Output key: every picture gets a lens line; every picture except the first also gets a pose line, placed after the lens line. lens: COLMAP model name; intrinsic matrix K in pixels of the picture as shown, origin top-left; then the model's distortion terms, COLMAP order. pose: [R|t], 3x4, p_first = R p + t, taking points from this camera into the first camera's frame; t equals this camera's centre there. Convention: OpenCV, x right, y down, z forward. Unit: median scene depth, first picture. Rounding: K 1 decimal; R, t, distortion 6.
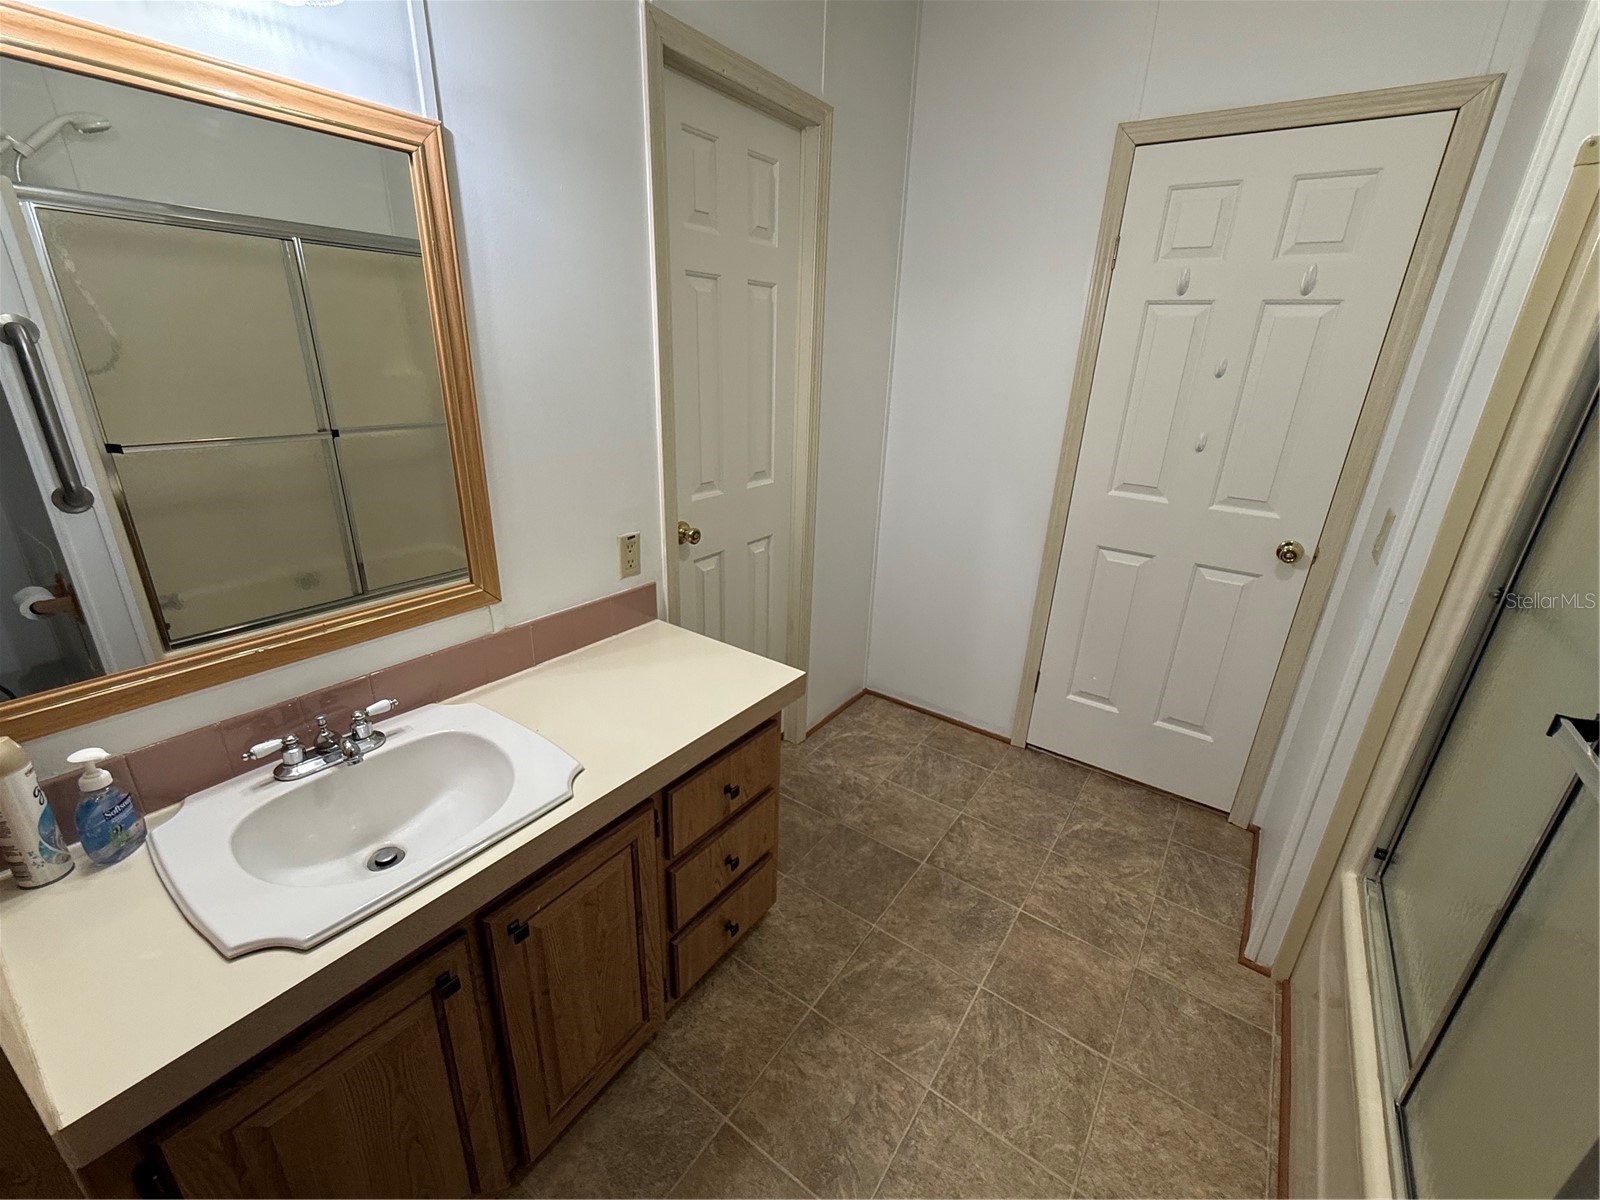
lens RADIAL K [[644.7, 0, 816.1], [0, 644.7, 604.7], [0, 0, 1]] dist [-0.000405, 0.000920]
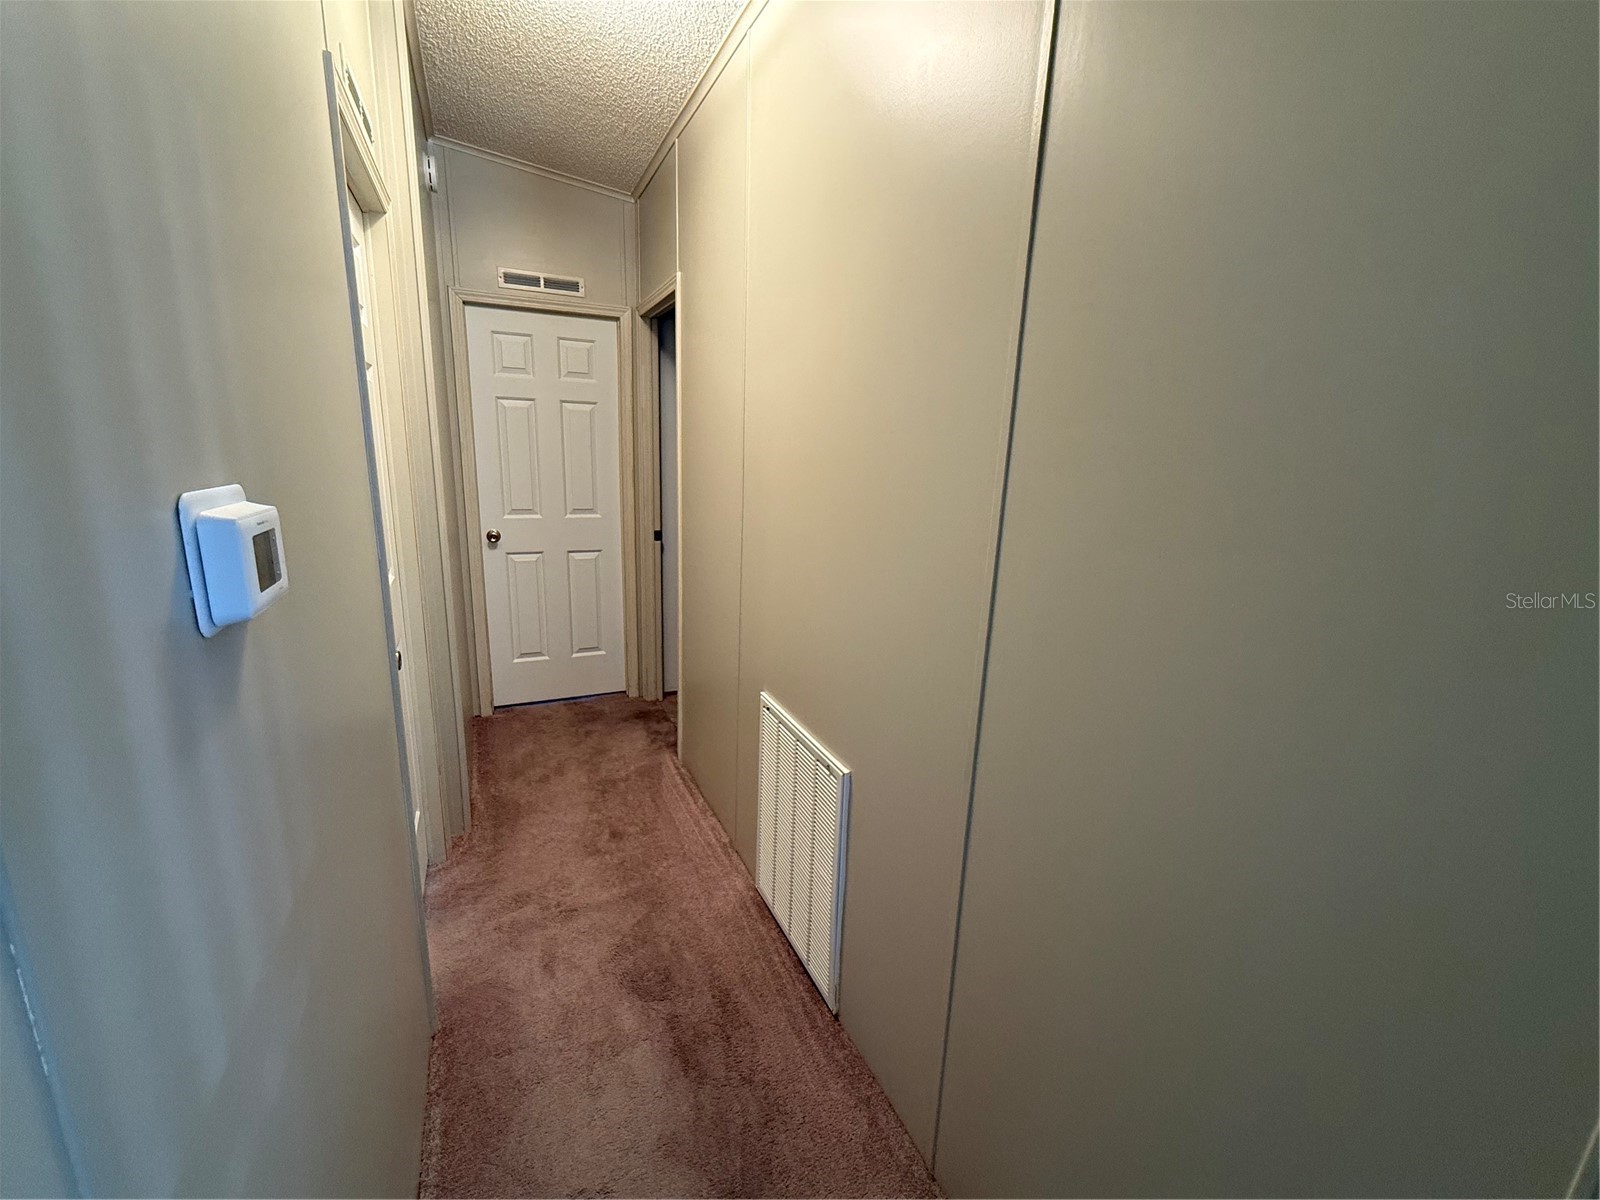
lens RADIAL K [[644.7, 0, 802.8], [0, 644.7, 598.3], [0, 0, 1]] dist [-0.000405, 0.000920]
pose [[0.500183, -0.214382, 0.838962, -0.499018], [0.283806, 0.955939, 0.075070, 0.094715], [-0.818090, 0.200554, 0.538987, -0.344832]]
